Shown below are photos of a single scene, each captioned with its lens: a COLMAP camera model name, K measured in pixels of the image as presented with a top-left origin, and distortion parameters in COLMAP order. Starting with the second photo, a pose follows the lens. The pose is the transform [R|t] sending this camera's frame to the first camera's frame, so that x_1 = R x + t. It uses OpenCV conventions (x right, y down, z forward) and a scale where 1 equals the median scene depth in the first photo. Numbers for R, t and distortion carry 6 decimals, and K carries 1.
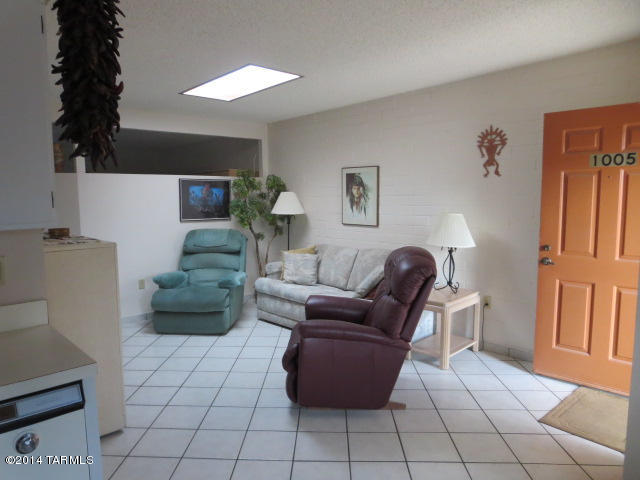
lens RADIAL K [[455.8, 0, 317.8], [0, 455.8, 242.3], [0, 0, 1]] dist [-0.006287, -0.000630]
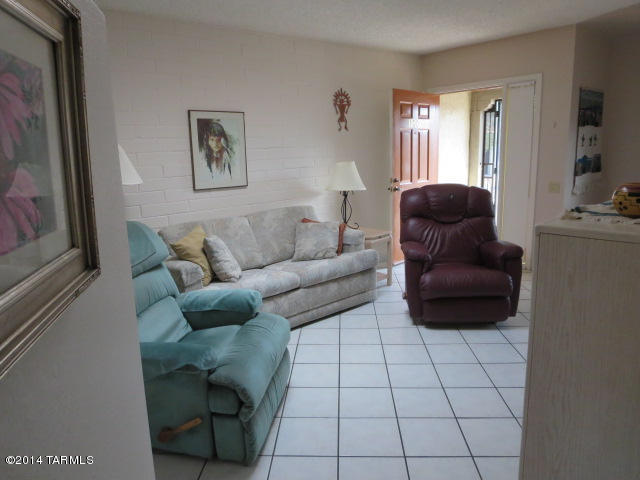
lens RADIAL K [[455.8, 0, 317.5], [0, 455.8, 236.8], [0, 0, 1]] dist [-0.006287, -0.000630]
pose [[0.009025, -0.182542, 0.983157, -0.693734], [0.135779, 0.974314, 0.179654, -0.075409], [-0.990698, 0.131871, 0.033579, 0.840154]]
